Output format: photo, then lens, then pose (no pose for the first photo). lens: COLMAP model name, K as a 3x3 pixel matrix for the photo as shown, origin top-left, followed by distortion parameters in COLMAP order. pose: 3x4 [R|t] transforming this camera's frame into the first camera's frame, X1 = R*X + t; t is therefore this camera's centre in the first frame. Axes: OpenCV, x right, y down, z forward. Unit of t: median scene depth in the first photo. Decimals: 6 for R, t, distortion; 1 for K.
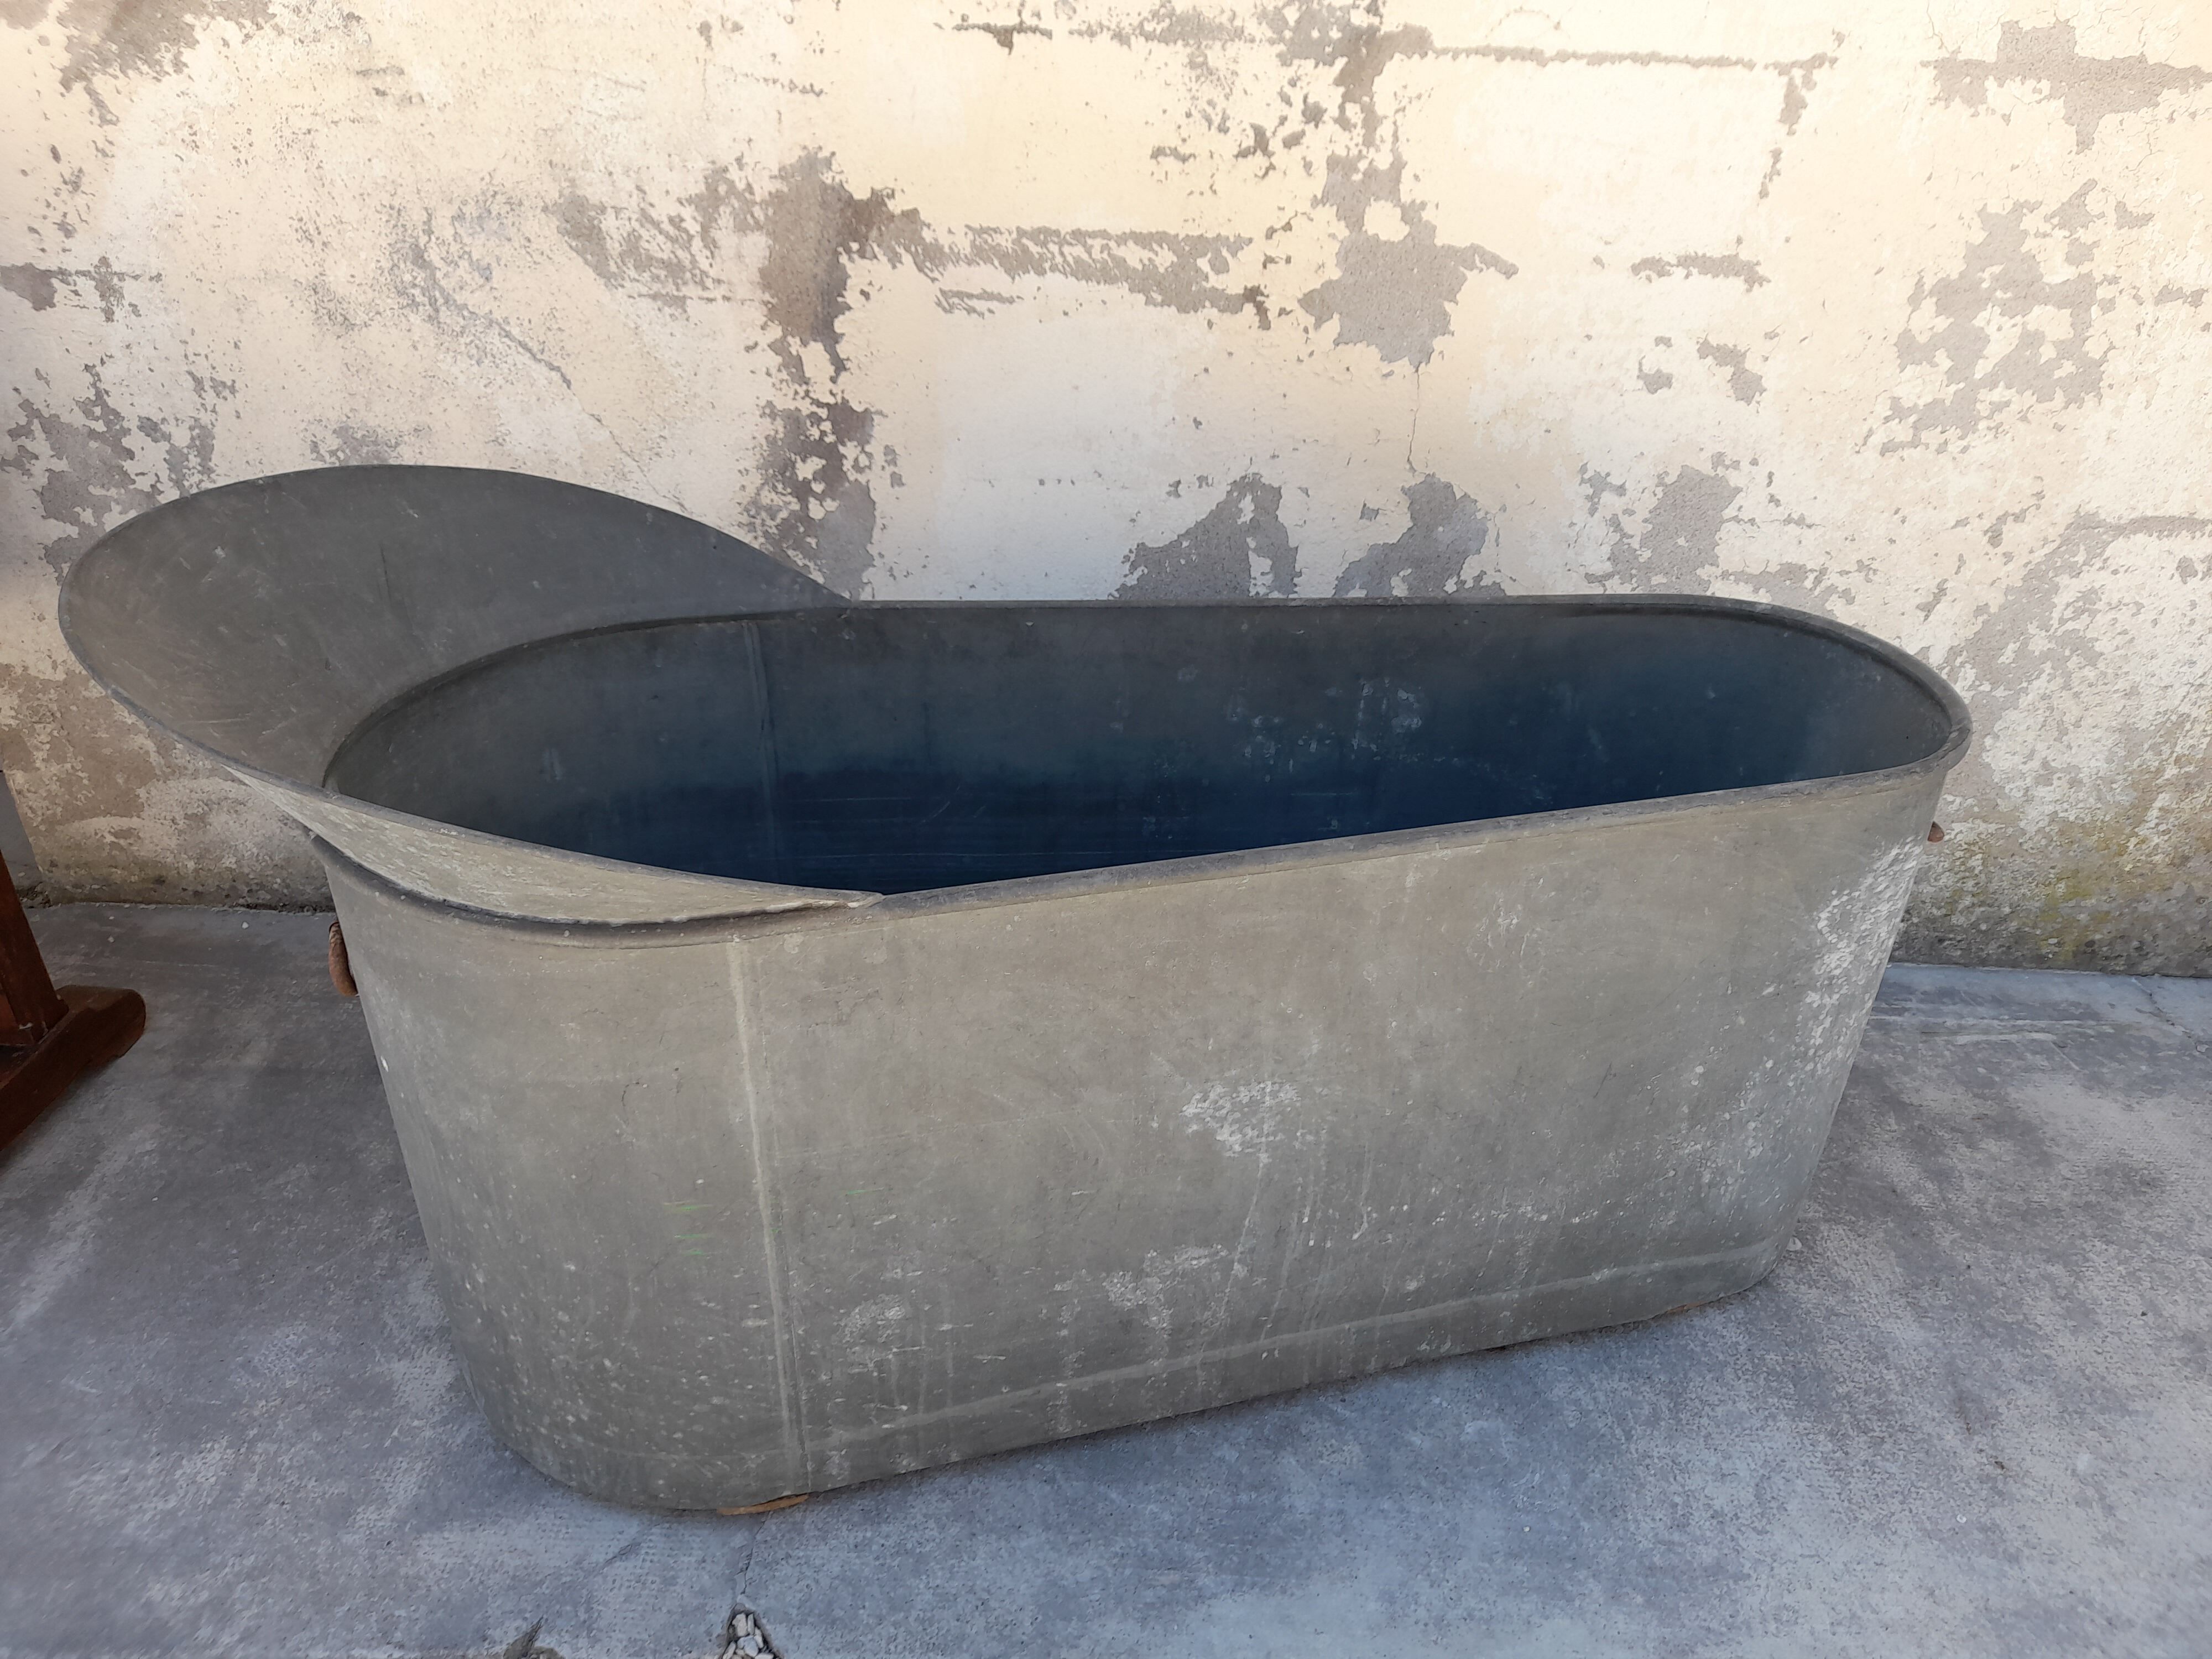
lens RADIAL K [[1640.0, 0, 1111.0], [0, 1640.0, 845.3], [0, 0, 1]] dist [0.037573, -0.036712]
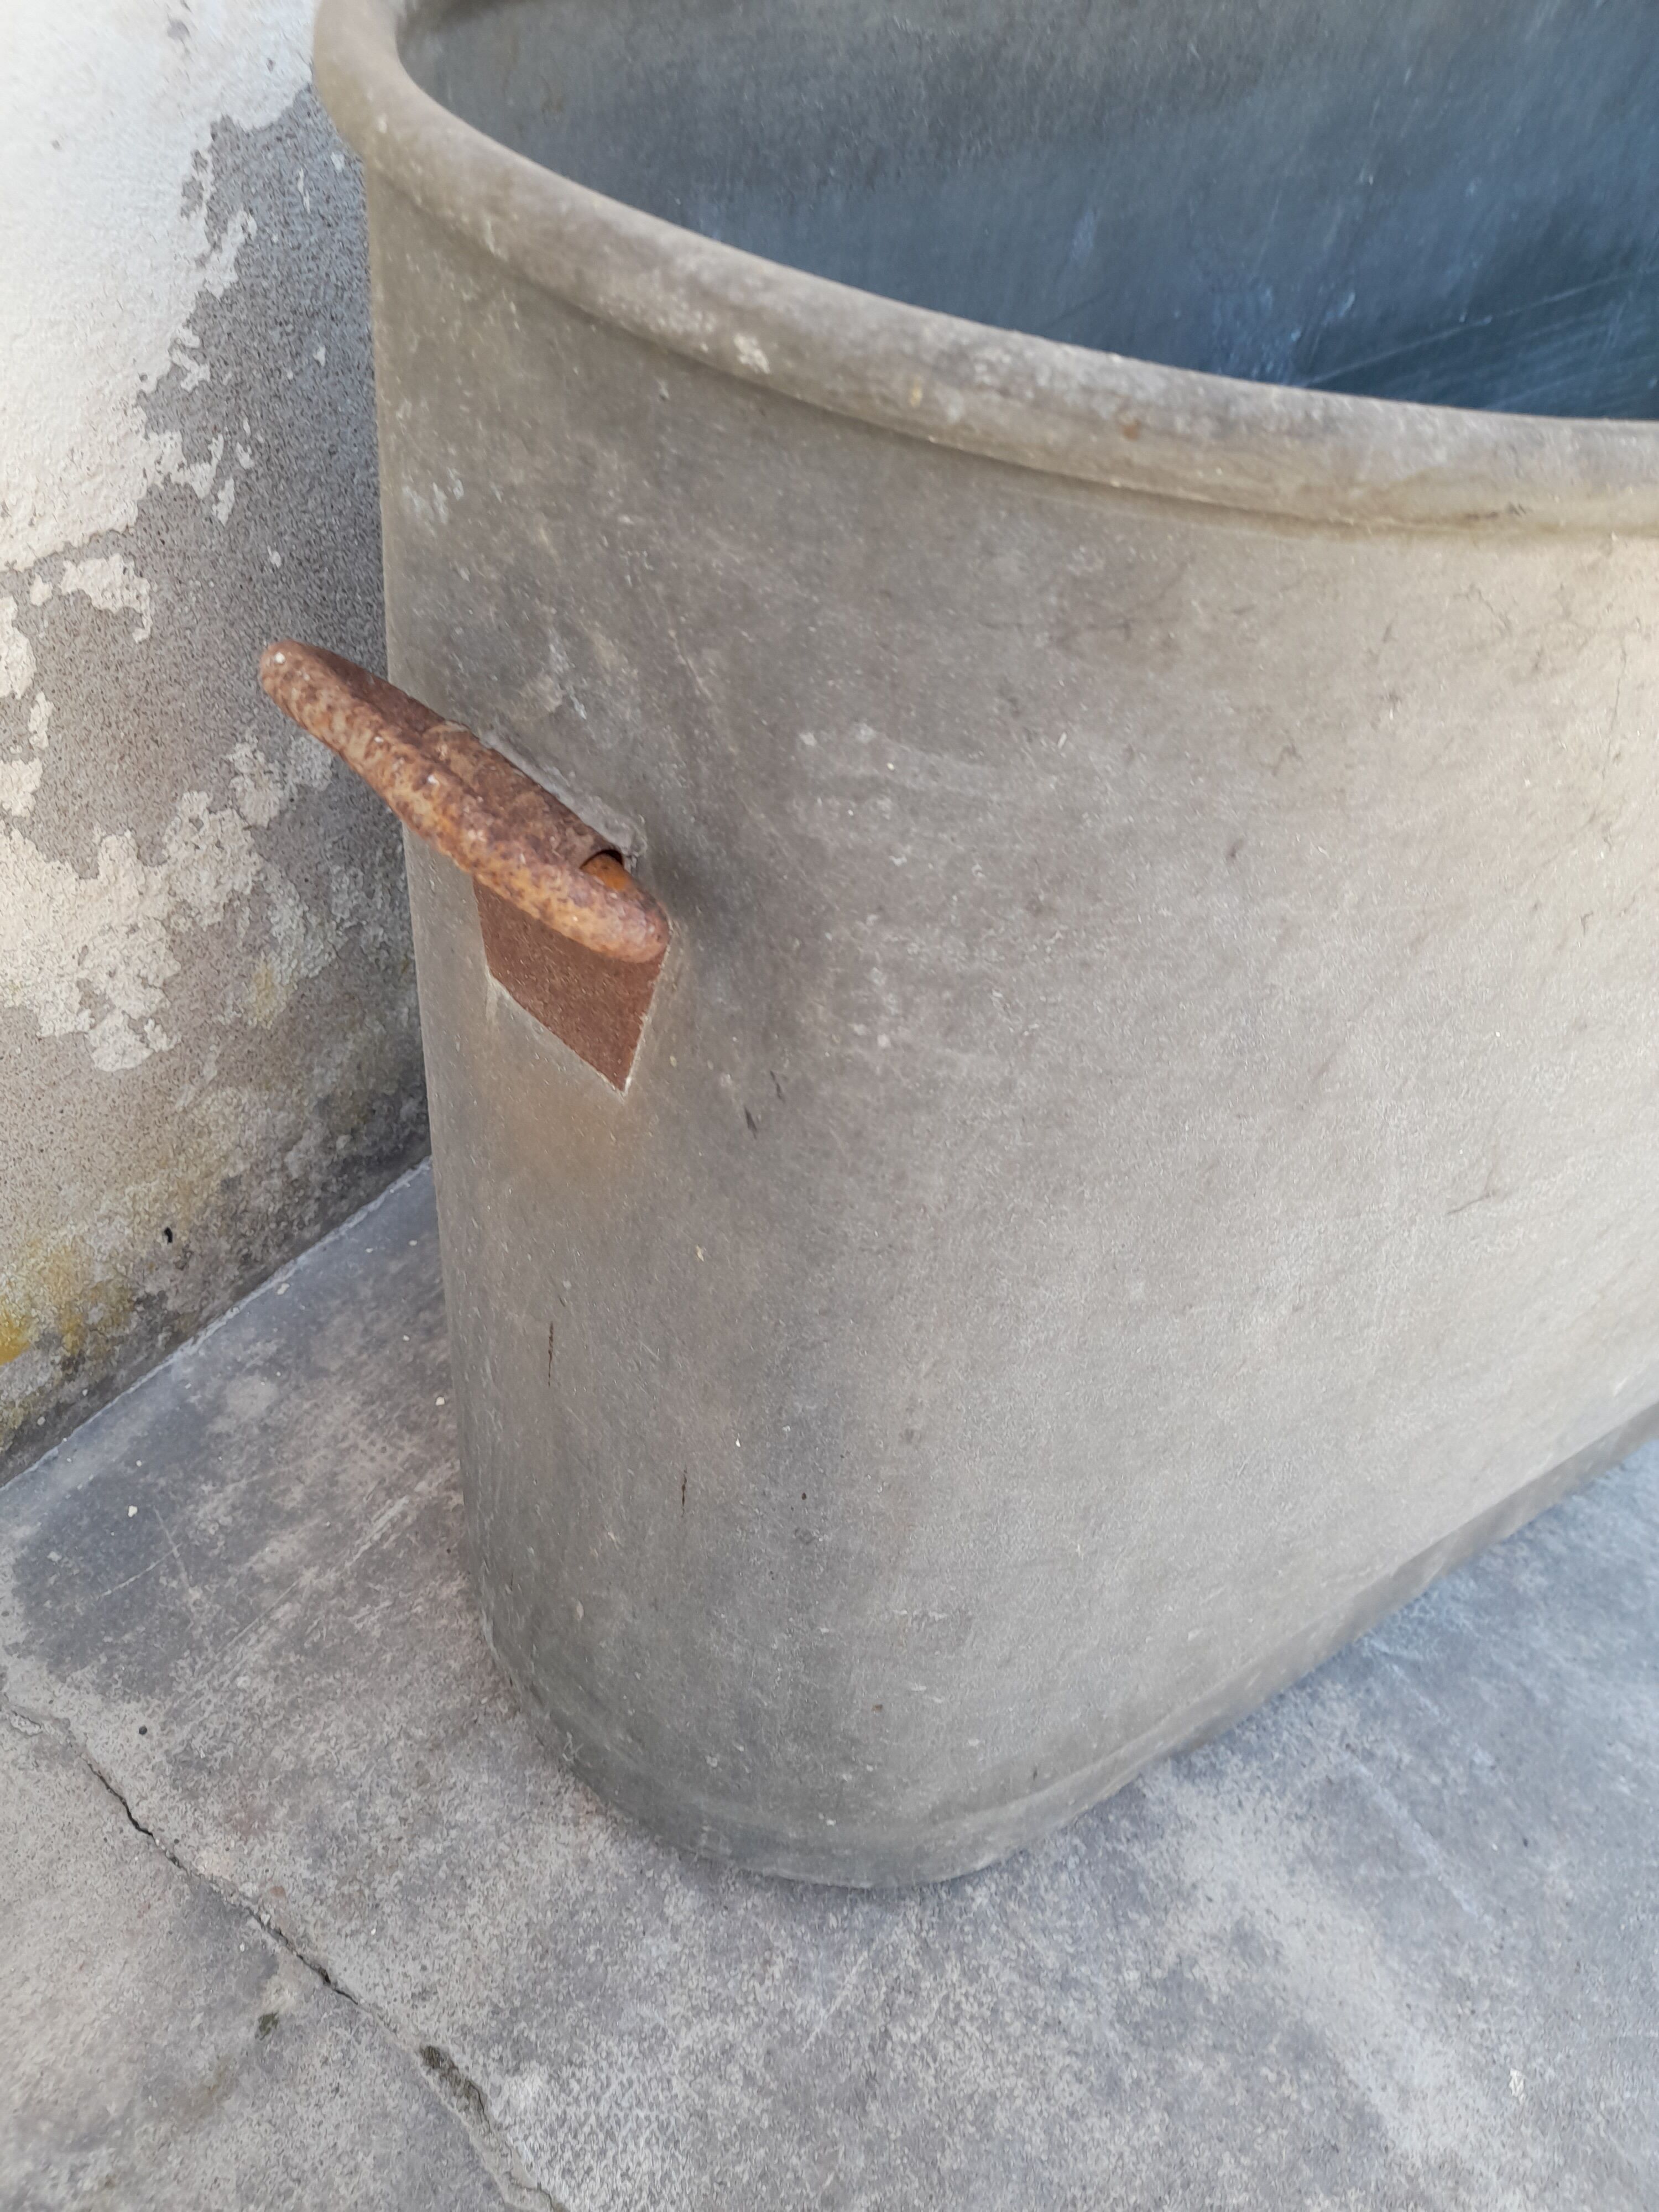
lens RADIAL K [[1640.0, 0, 806.1], [0, 1640.0, 1137.9], [0, 0, 1]] dist [0.037573, -0.036712]
pose [[0.573216, -0.578430, 0.580381, -0.205087], [0.360094, 0.814060, 0.455675, -0.141679], [-0.736041, -0.052208, 0.674921, 0.763150]]
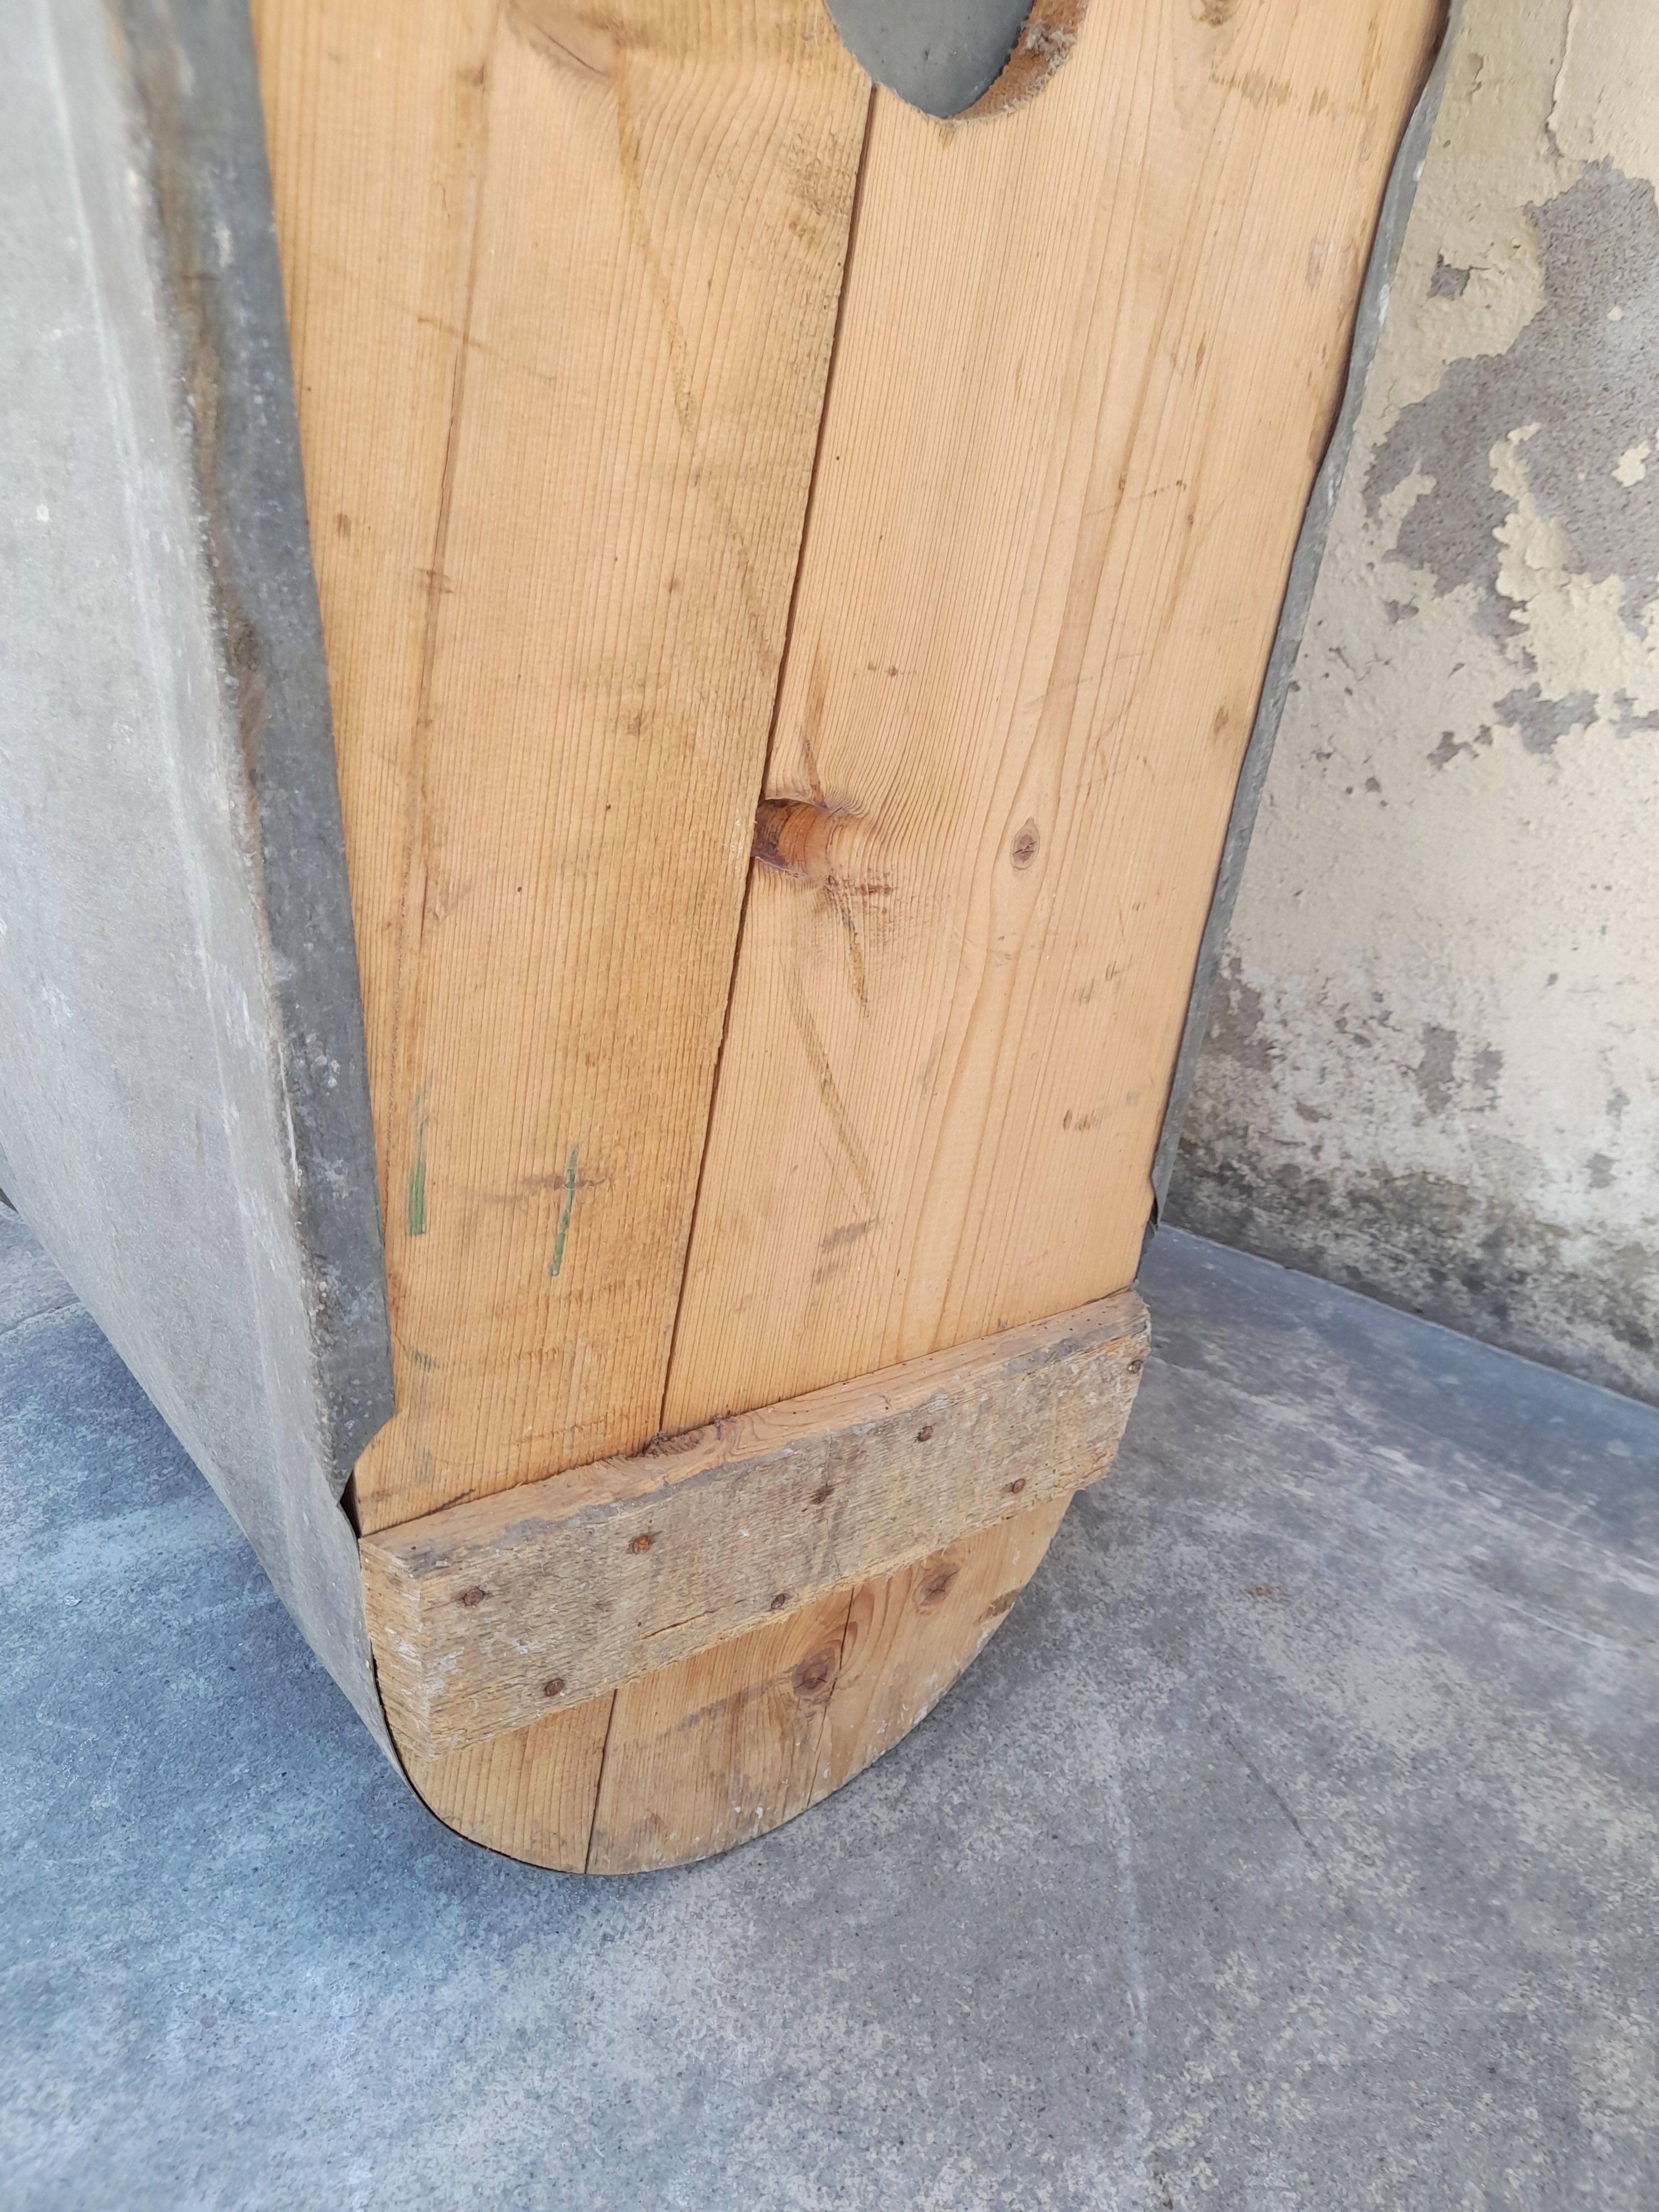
lens RADIAL K [[1640.0, 0, 800.5], [0, 1640.0, 1107.1], [0, 0, 1]] dist [0.037573, -0.036712]
pose [[0.750806, 0.246799, -0.612684, 0.372300], [-0.321364, 0.946875, -0.012395, 0.075656], [0.577075, 0.206201, 0.790231, 0.618257]]
